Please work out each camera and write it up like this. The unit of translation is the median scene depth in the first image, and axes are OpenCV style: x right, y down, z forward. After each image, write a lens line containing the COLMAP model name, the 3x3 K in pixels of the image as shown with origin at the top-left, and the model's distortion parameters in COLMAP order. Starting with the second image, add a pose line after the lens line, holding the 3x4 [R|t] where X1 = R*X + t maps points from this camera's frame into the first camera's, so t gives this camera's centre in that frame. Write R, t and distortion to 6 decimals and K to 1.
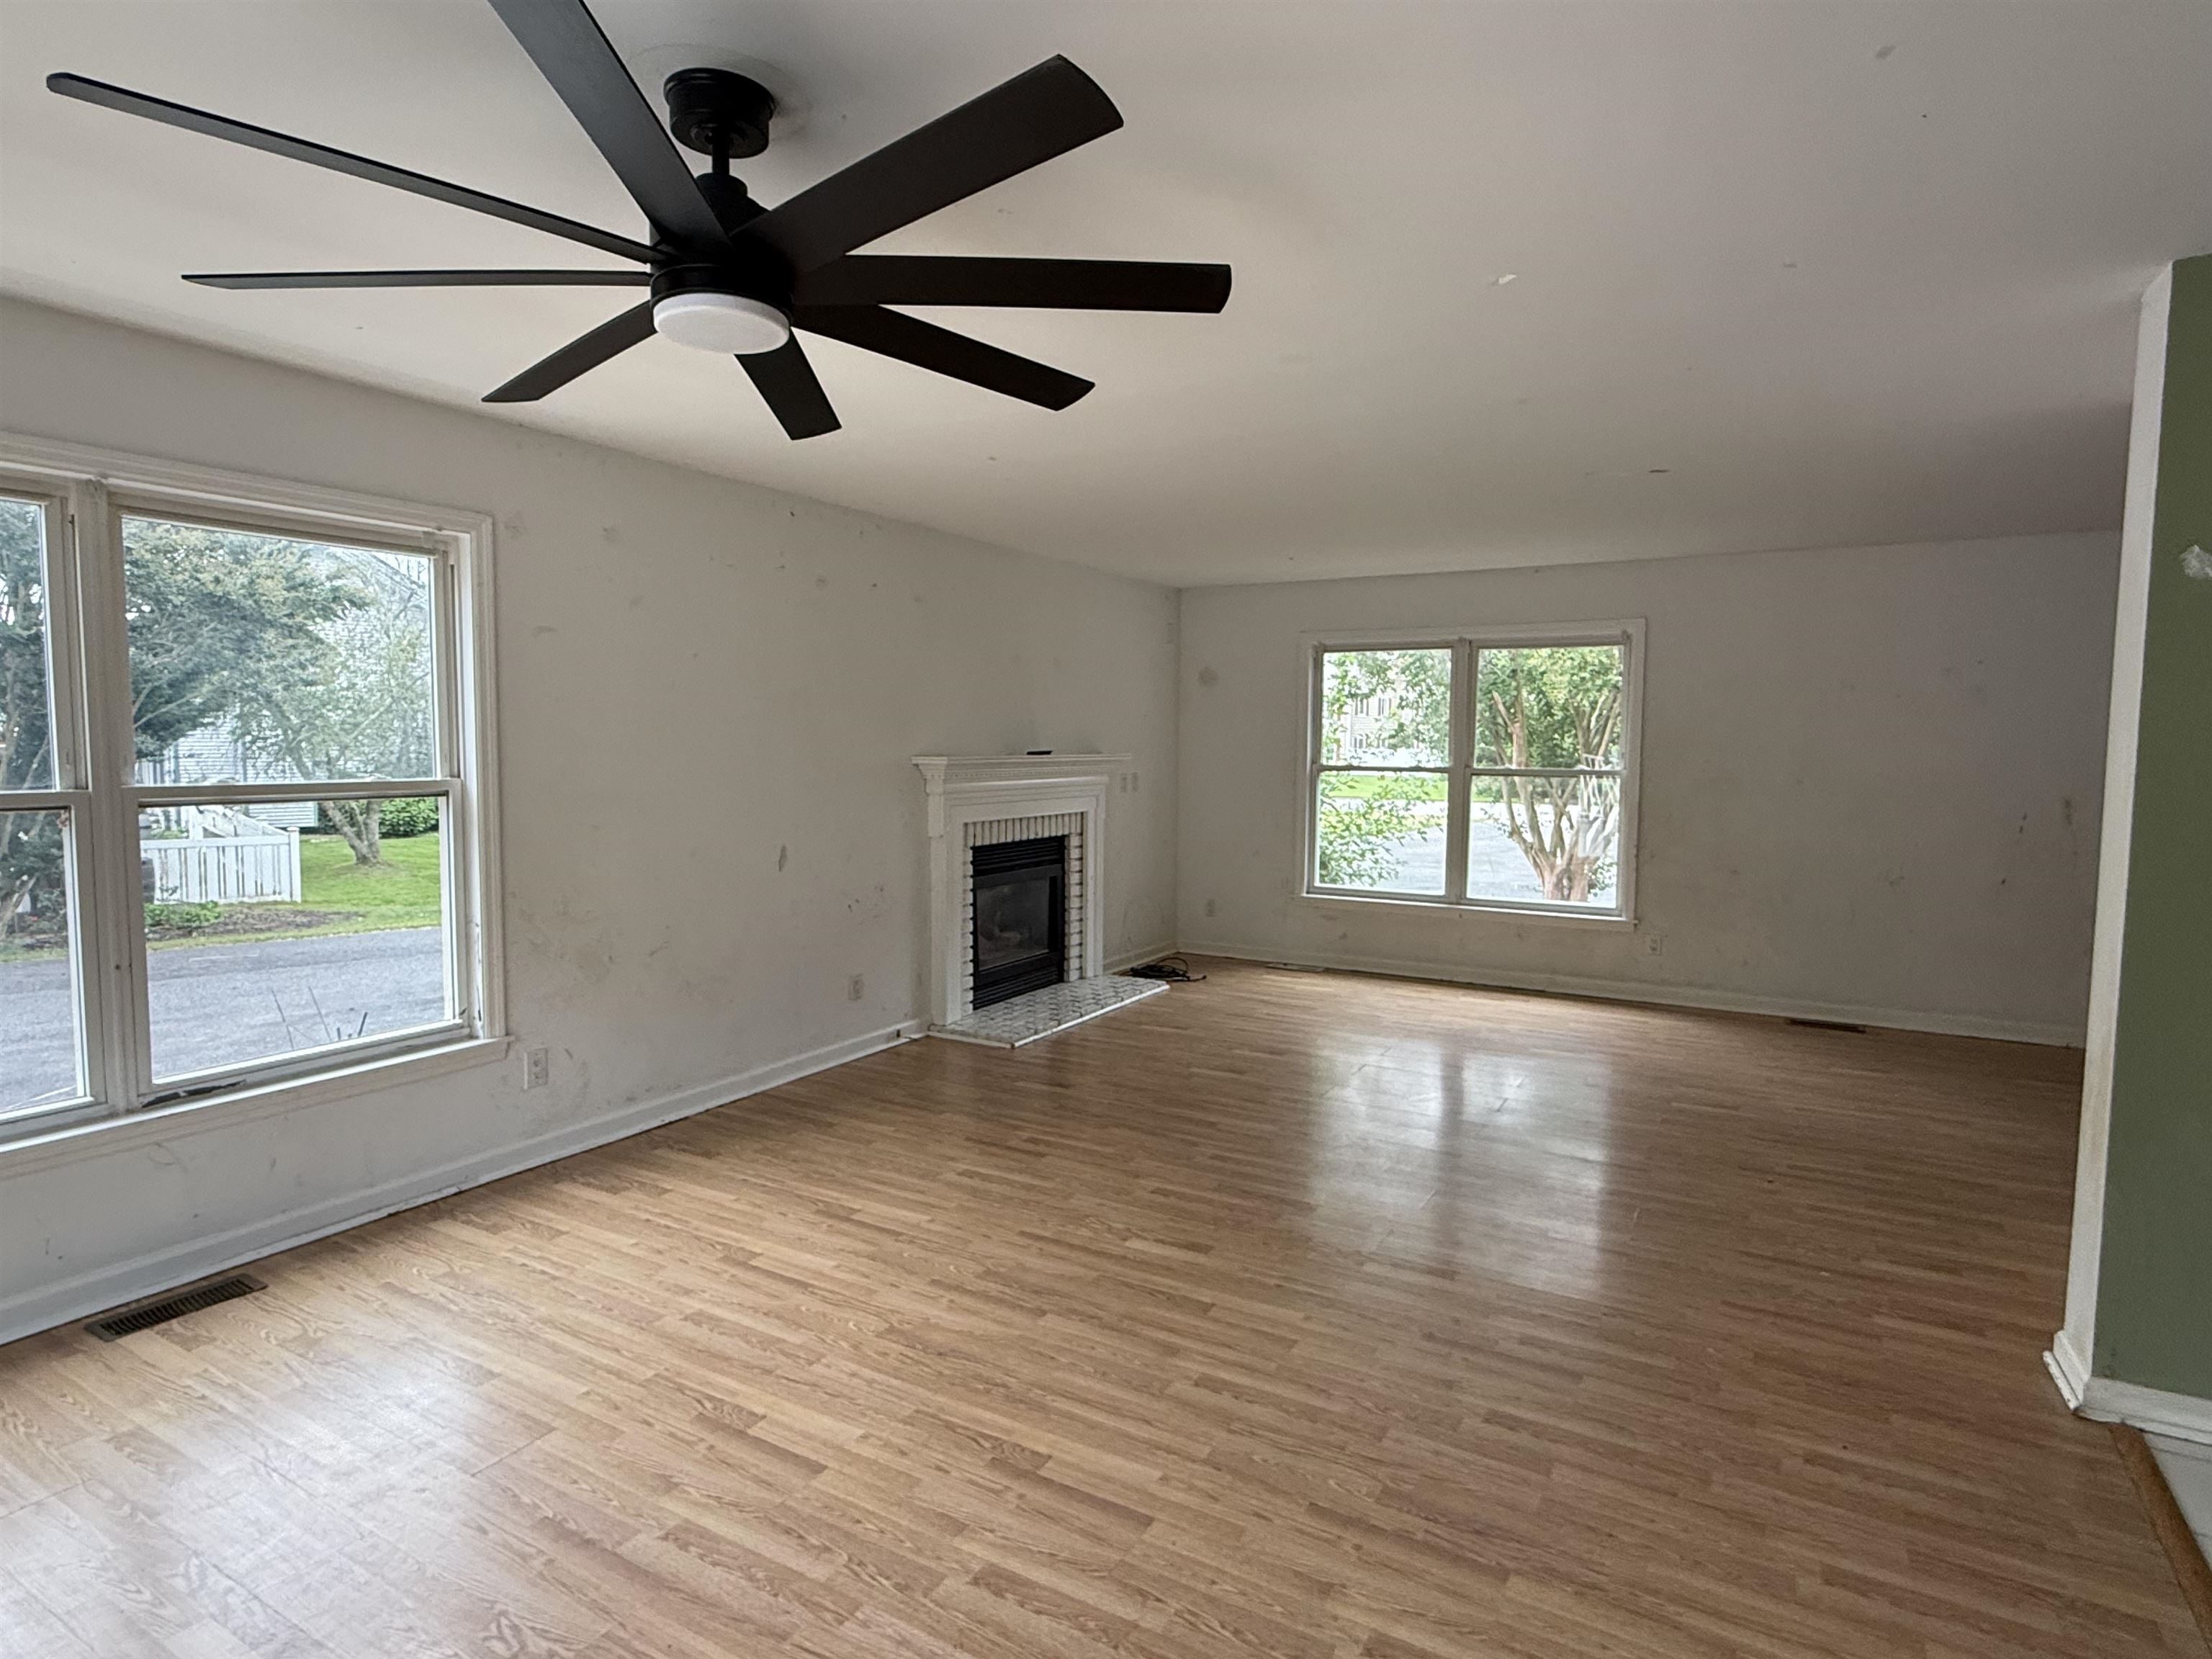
lens RADIAL K [[1220.9, 0, 1106.0], [0, 1220.9, 829.5], [0, 0, 1]] dist [0.032468, -0.000129]
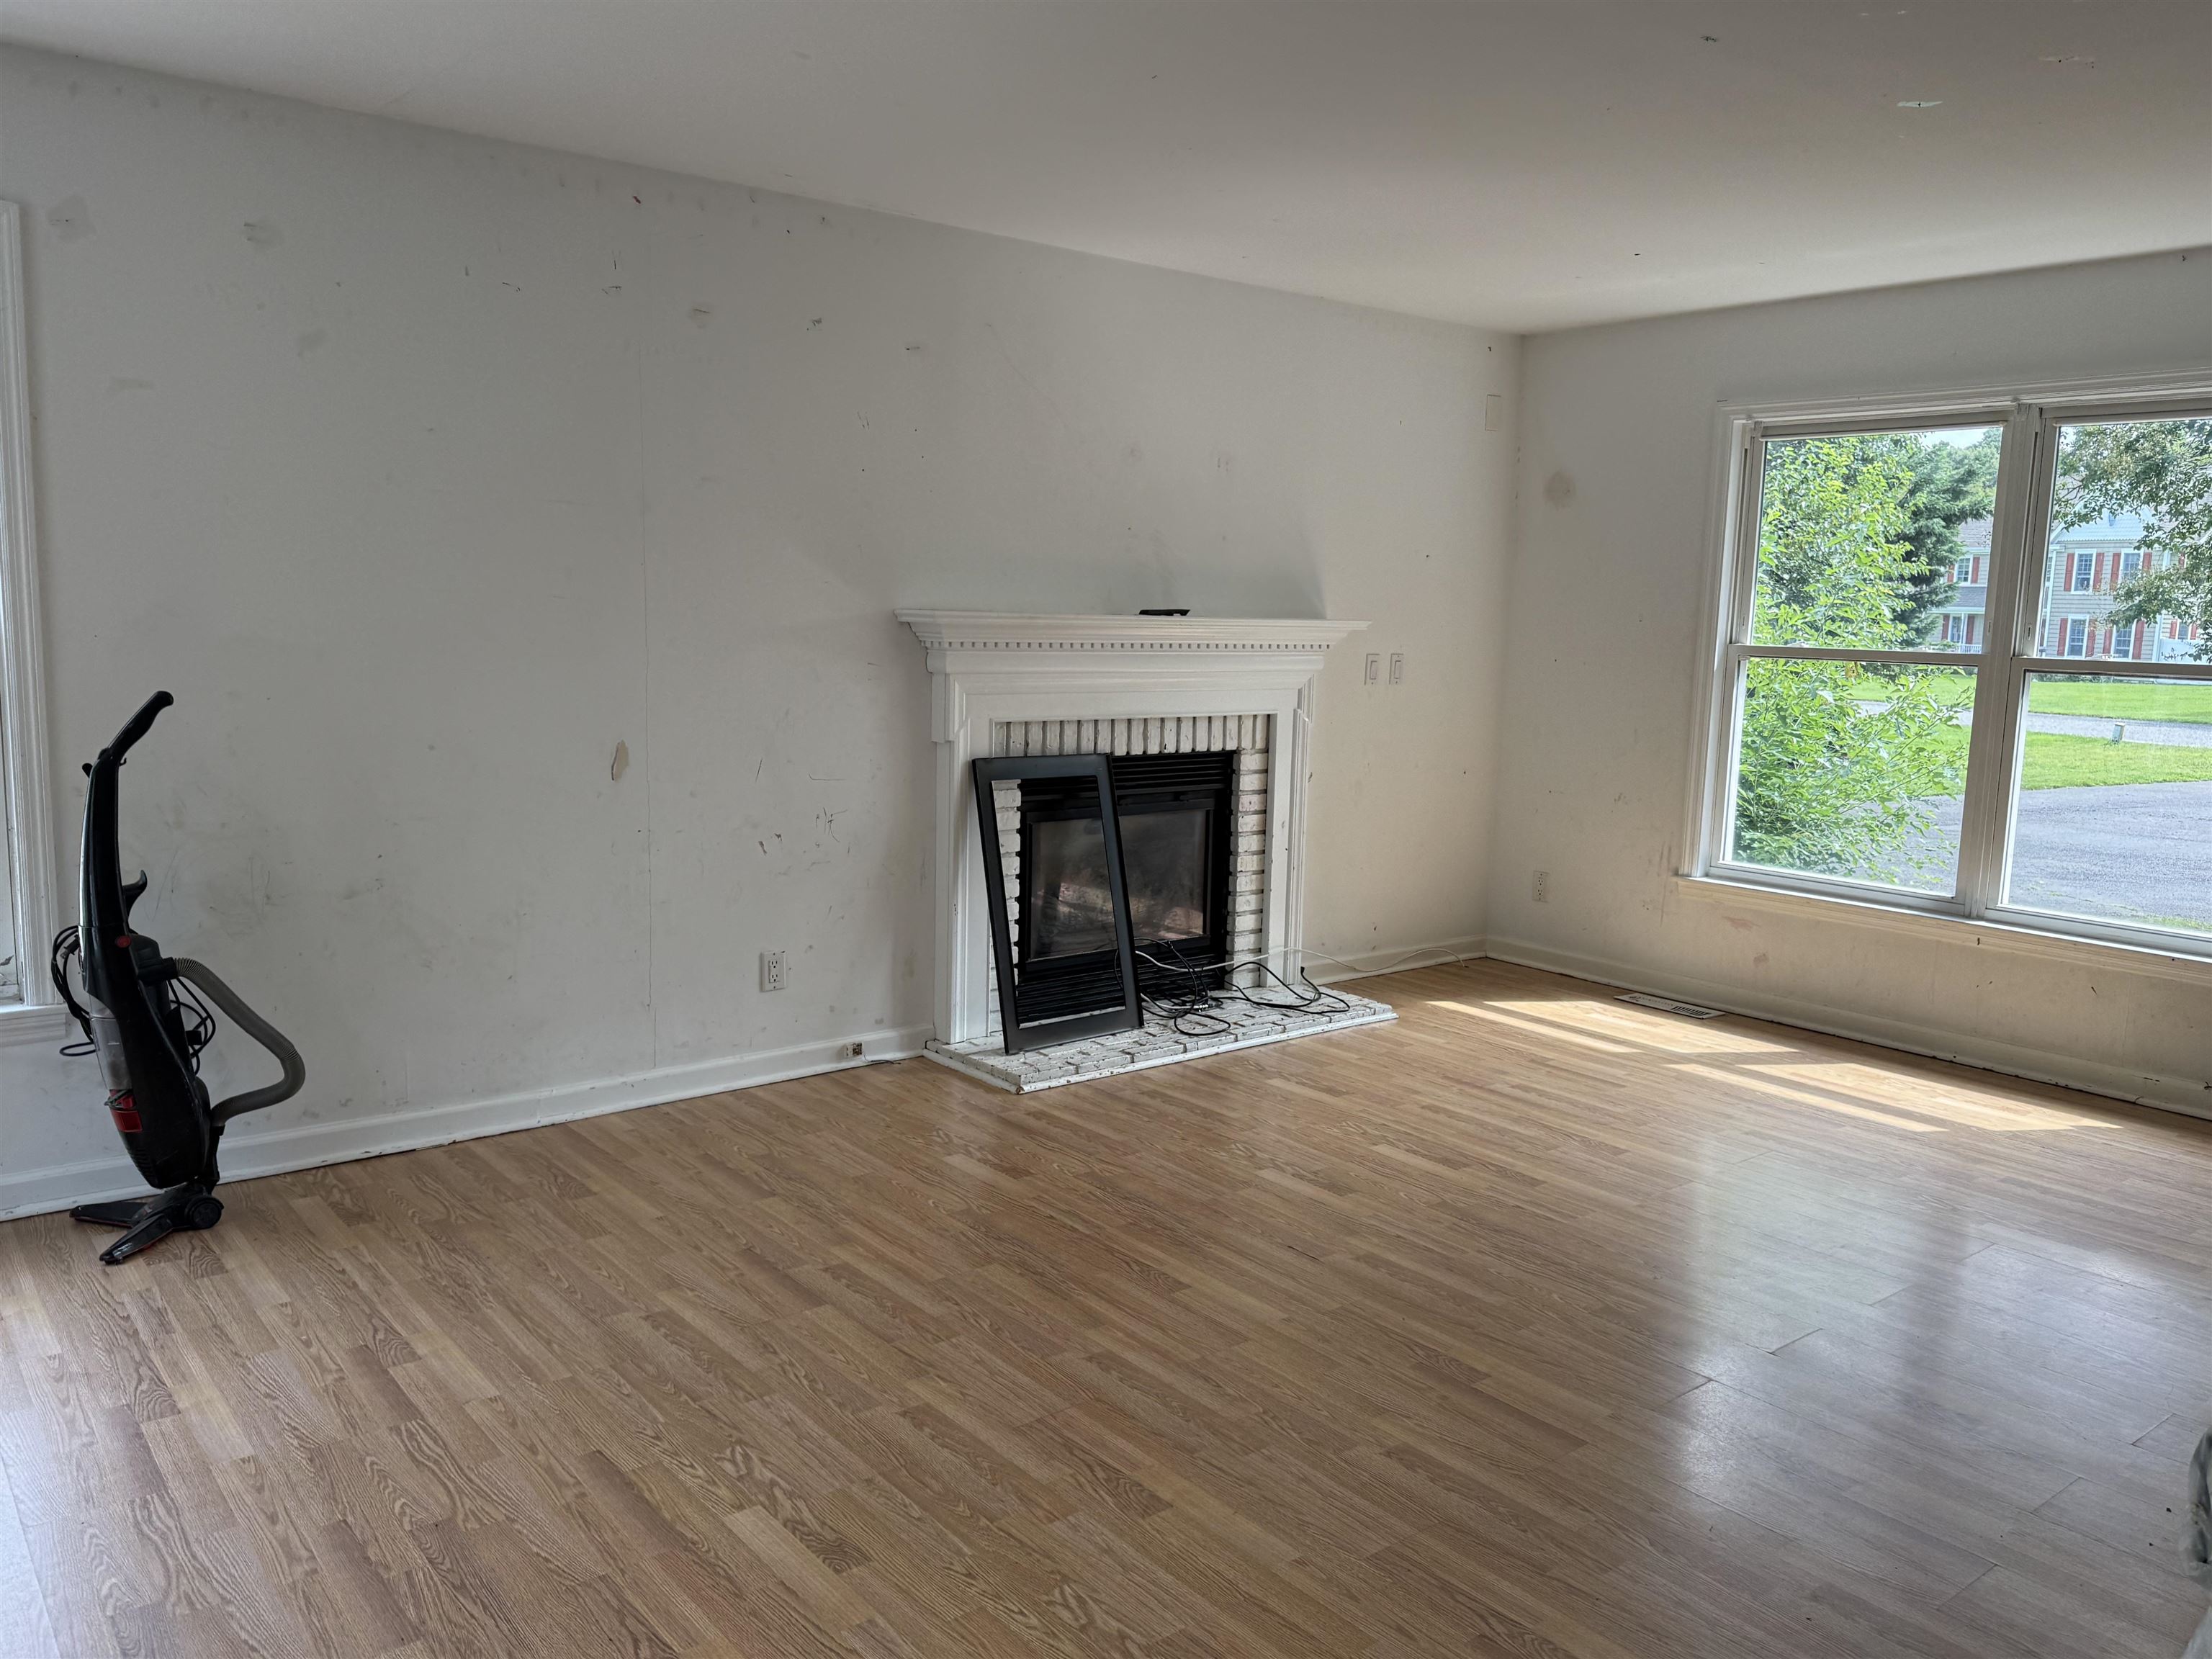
lens RADIAL K [[1688.0, 0, 1106.0], [0, 1688.0, 829.5], [0, 0, 1]] dist [0.070989, -0.052031]
pose [[0.933062, 0.065634, -0.353677, 0.240263], [-0.046507, 0.996972, 0.062322, -0.006551], [0.356697, -0.041702, 0.933289, 0.224166]]
